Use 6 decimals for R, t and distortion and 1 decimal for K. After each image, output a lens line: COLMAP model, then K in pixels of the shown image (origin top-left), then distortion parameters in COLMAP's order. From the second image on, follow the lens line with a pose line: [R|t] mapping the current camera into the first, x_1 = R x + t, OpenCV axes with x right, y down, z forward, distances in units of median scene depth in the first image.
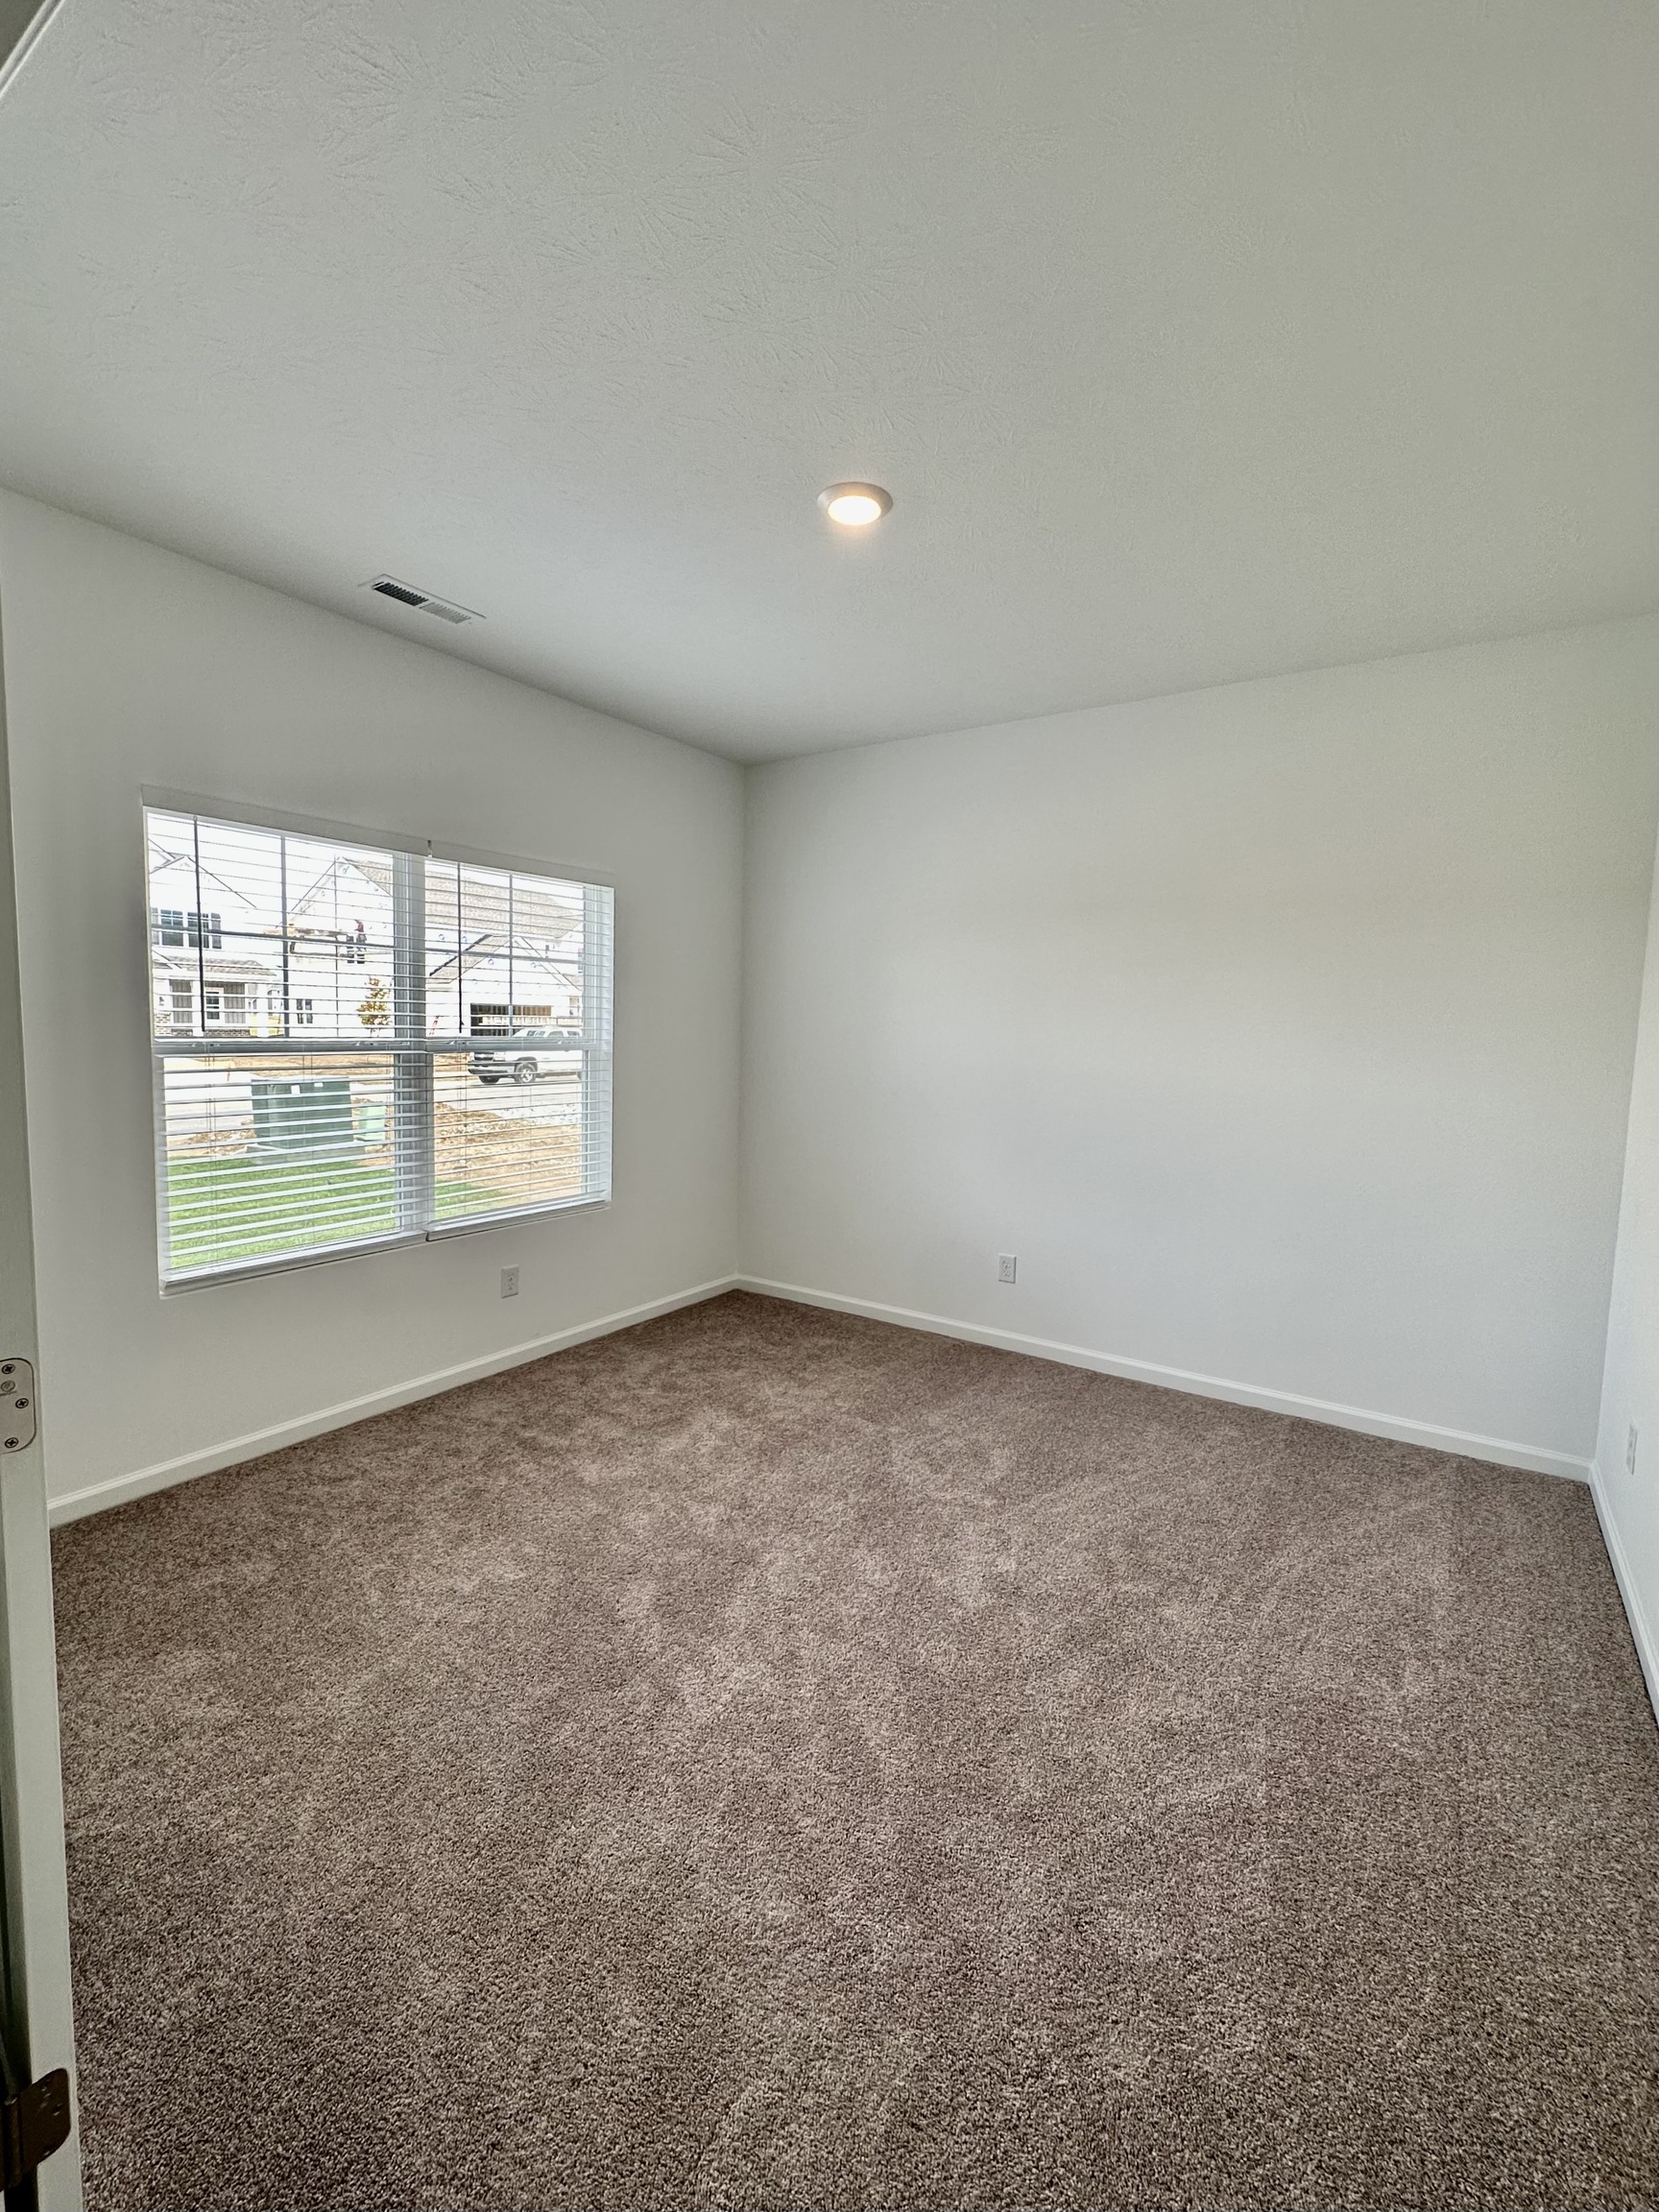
lens RADIAL K [[936.4, 0, 815.0], [0, 936.4, 1102.8], [0, 0, 1]] dist [-0.000348, 0.000528]
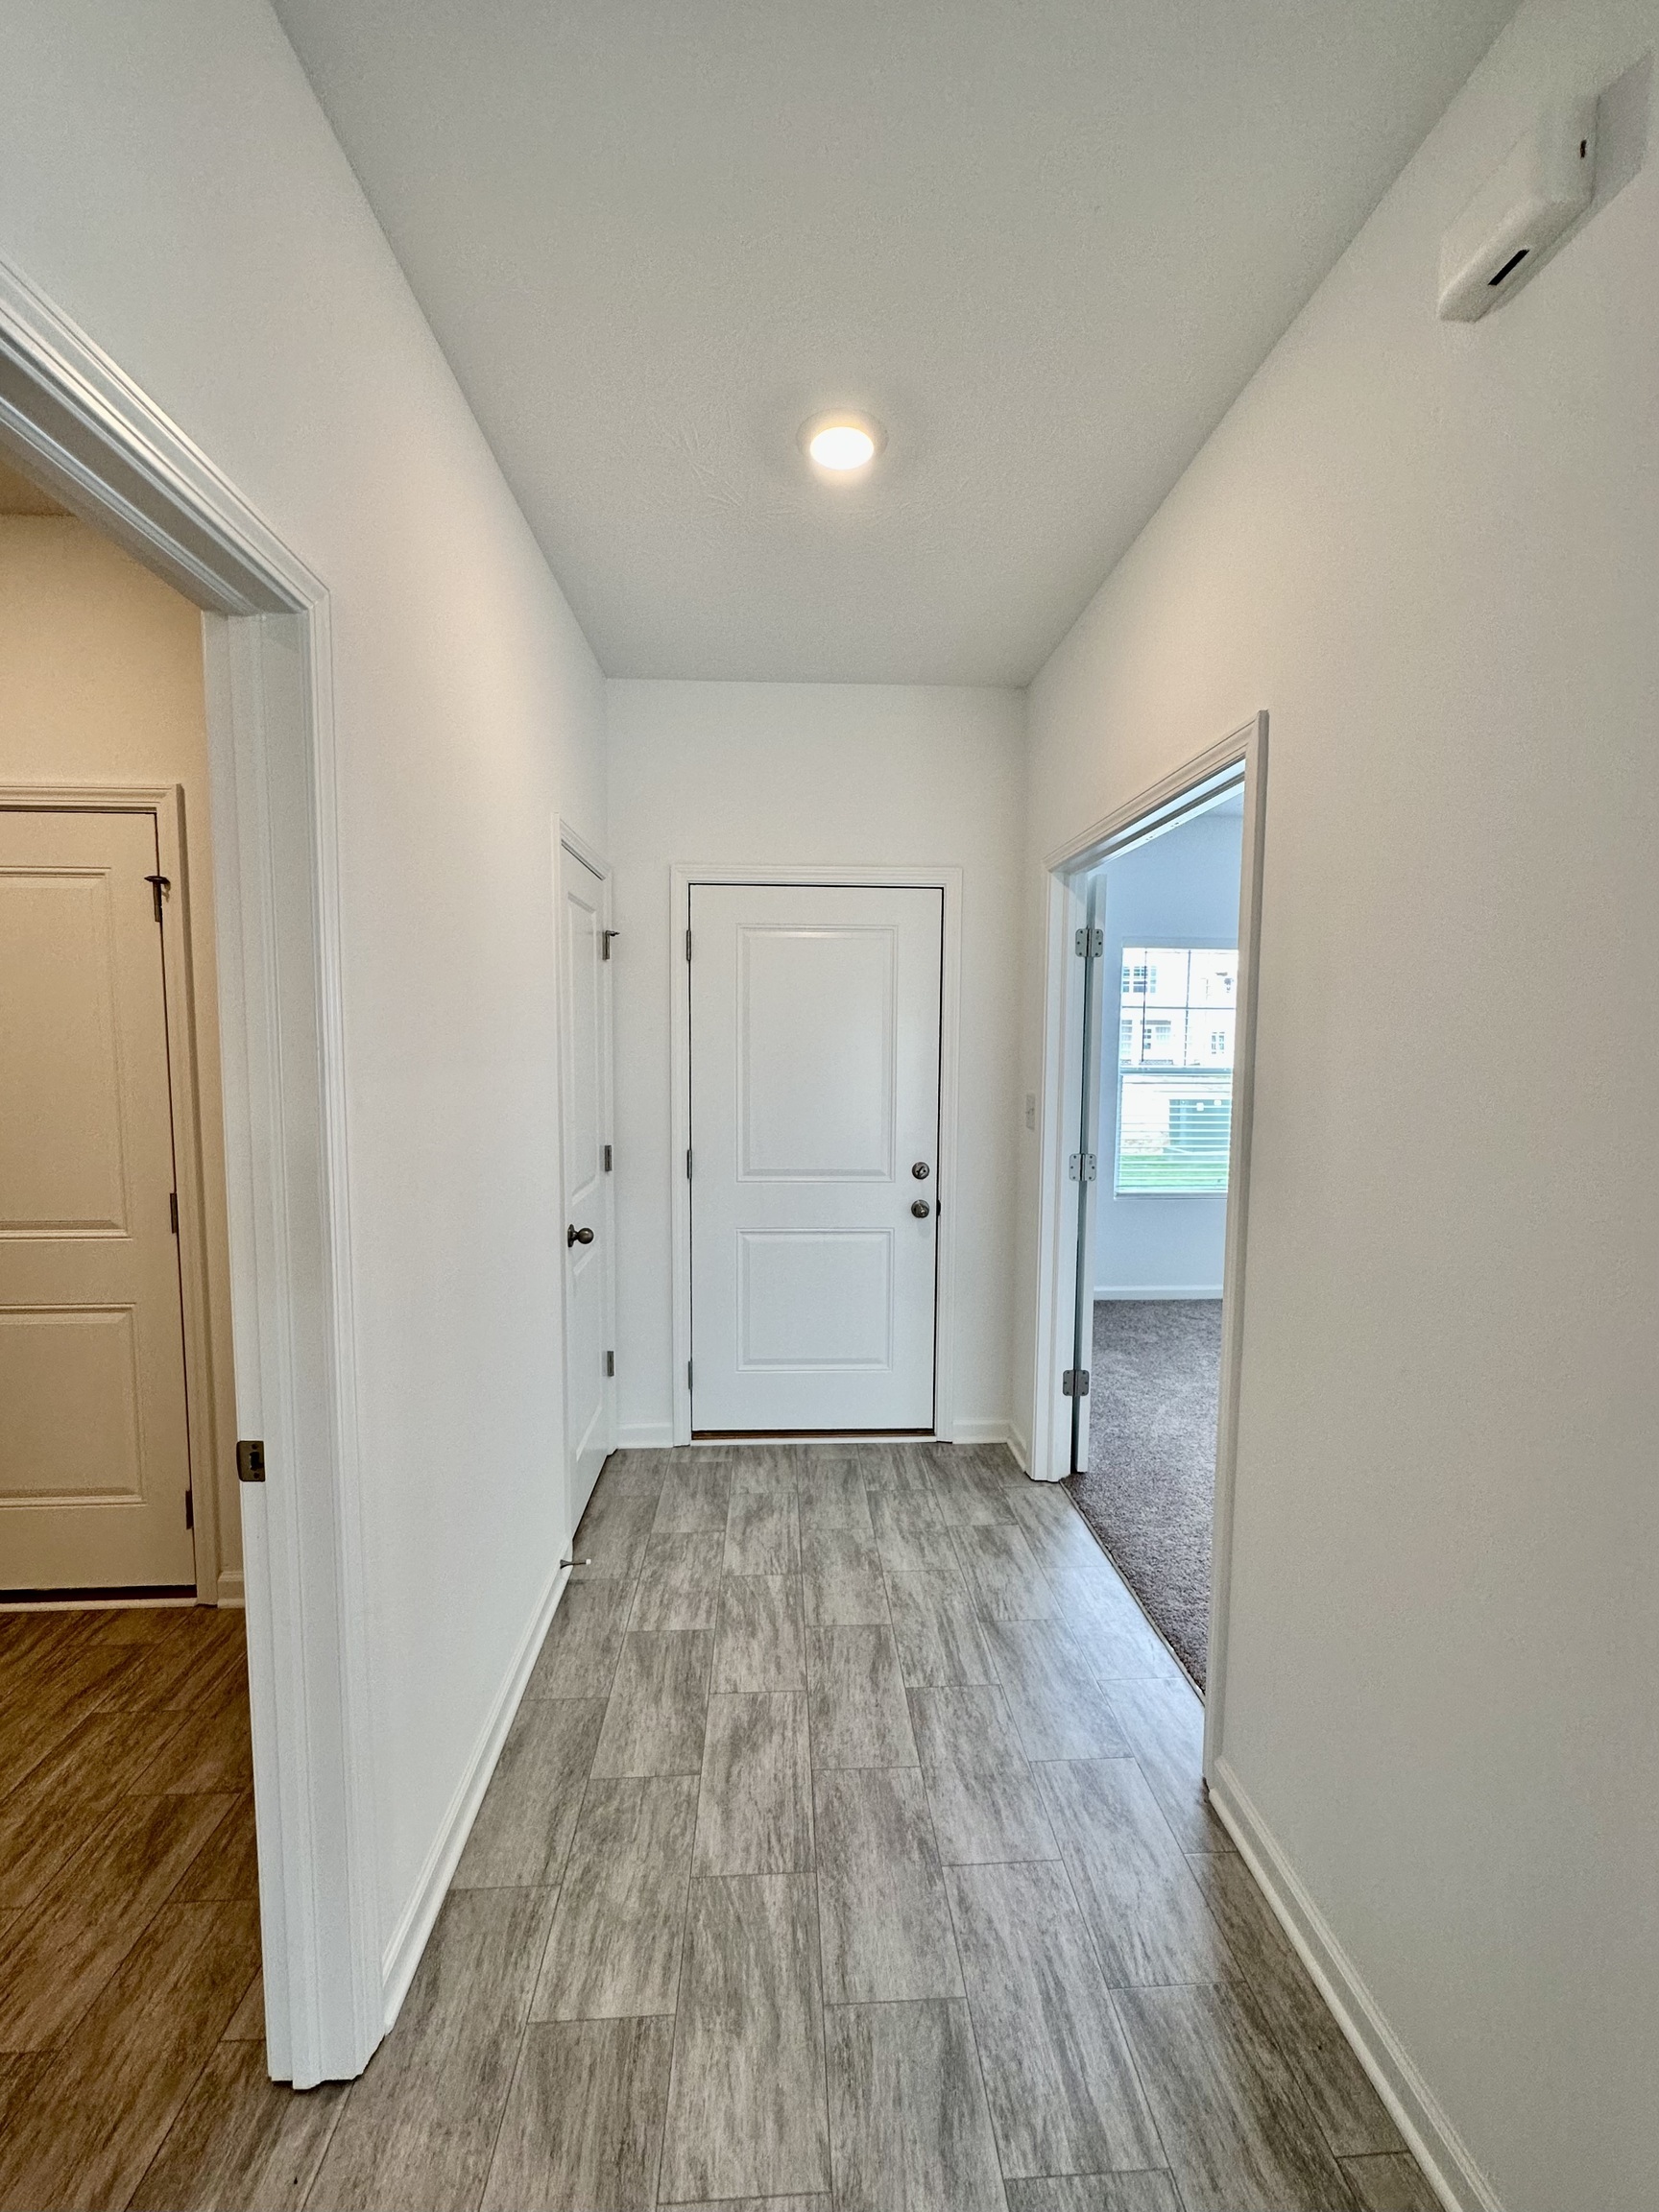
lens RADIAL K [[881.1, 0, 829.5], [0, 881.1, 1106.0], [0, 0, 1]] dist [-0.001813, -0.000773]
pose [[0.610268, 0.050530, -0.790582, 0.148400], [-0.068376, 0.997599, 0.010981, 0.015234], [0.789239, 0.047356, 0.612258, -0.235931]]
